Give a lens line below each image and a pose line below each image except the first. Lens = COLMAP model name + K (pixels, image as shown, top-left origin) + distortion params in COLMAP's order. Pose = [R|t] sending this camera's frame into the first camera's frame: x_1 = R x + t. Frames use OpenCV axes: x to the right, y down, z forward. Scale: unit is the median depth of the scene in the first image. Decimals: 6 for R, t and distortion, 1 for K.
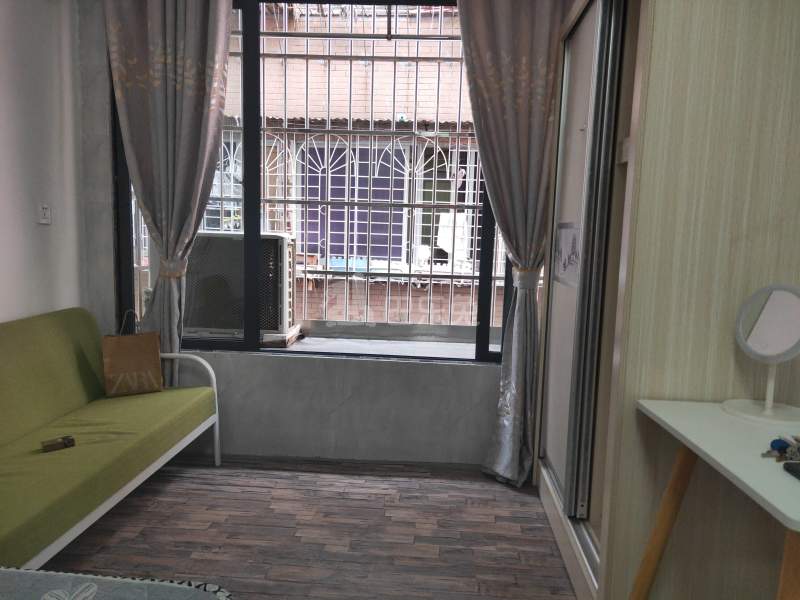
lens RADIAL K [[609.7, 0, 402.0], [0, 609.7, 304.2], [0, 0, 1]] dist [0.050798, -0.029671]
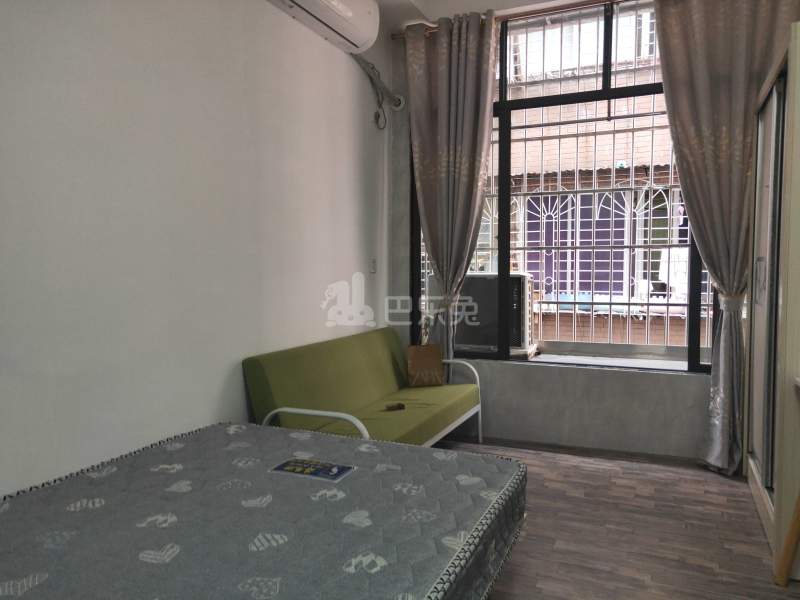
lens RADIAL K [[609.7, 0, 398.7], [0, 609.7, 302.1], [0, 0, 1]] dist [0.050798, -0.029671]
pose [[0.937960, -0.015411, -0.346401, 0.007381], [-0.008297, 0.997728, -0.066854, 0.044102], [0.346644, 0.065580, 0.935701, -0.382182]]
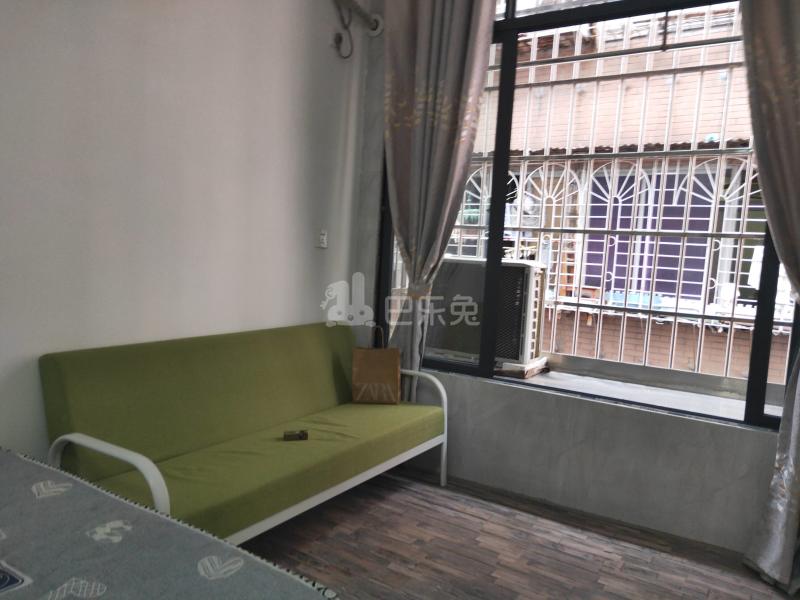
lens RADIAL K [[609.7, 0, 397.5], [0, 609.7, 304.3], [0, 0, 1]] dist [0.050798, -0.029671]
pose [[0.877232, 0.060911, -0.476187, 0.104667], [-0.086360, 0.995759, -0.031721, 0.001573], [0.472235, 0.068950, 0.878772, 0.052470]]
